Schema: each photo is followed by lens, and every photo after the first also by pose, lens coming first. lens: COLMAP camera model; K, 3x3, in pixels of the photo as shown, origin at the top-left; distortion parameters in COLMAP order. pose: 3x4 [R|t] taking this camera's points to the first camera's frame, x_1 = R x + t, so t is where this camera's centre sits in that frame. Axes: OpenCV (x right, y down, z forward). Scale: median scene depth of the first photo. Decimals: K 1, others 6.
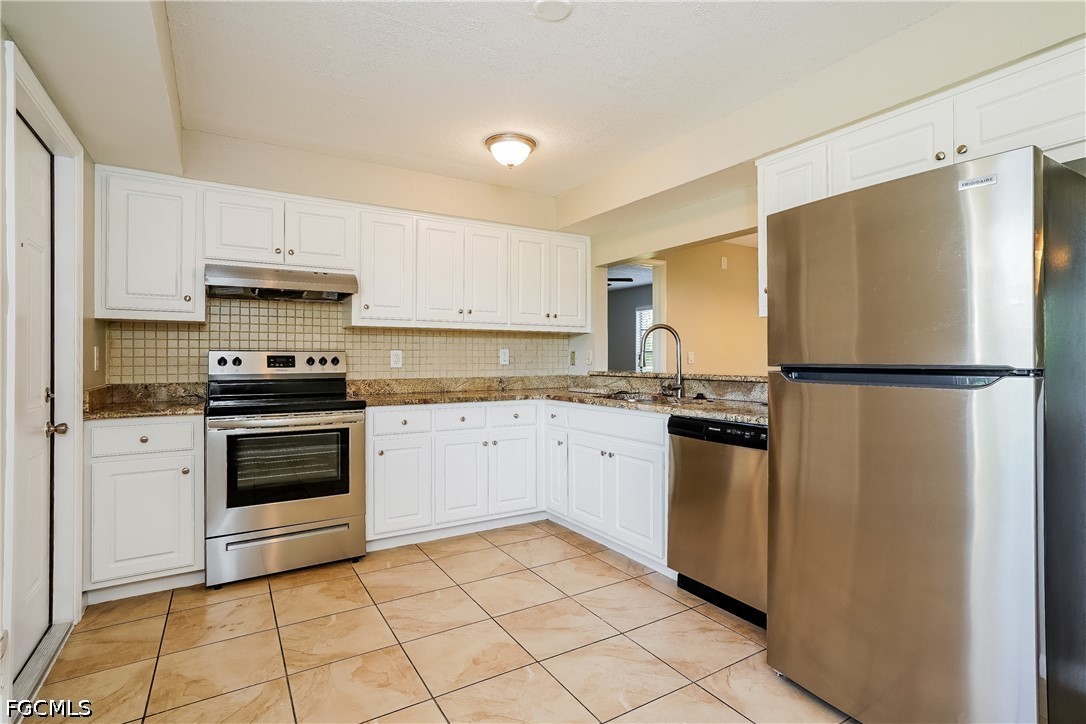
lens RADIAL K [[540.8, 0, 546.9], [0, 540.8, 357.9], [0, 0, 1]] dist [-0.021231, 0.000581]
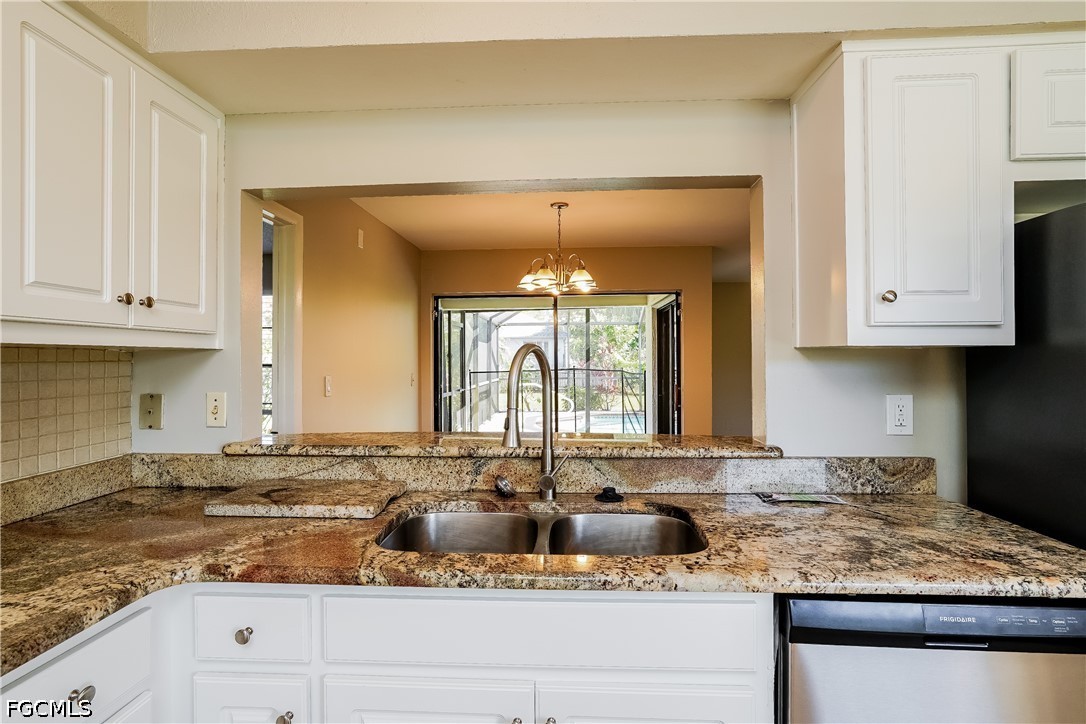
lens RADIAL K [[540.8, 0, 540.5], [0, 540.8, 366.4], [0, 0, 1]] dist [-0.021231, 0.000581]
pose [[0.565860, -0.013897, 0.824384, -0.123232], [0.001336, 0.999872, 0.015939, -0.041803], [-0.824500, -0.007918, 0.565806, 0.604635]]
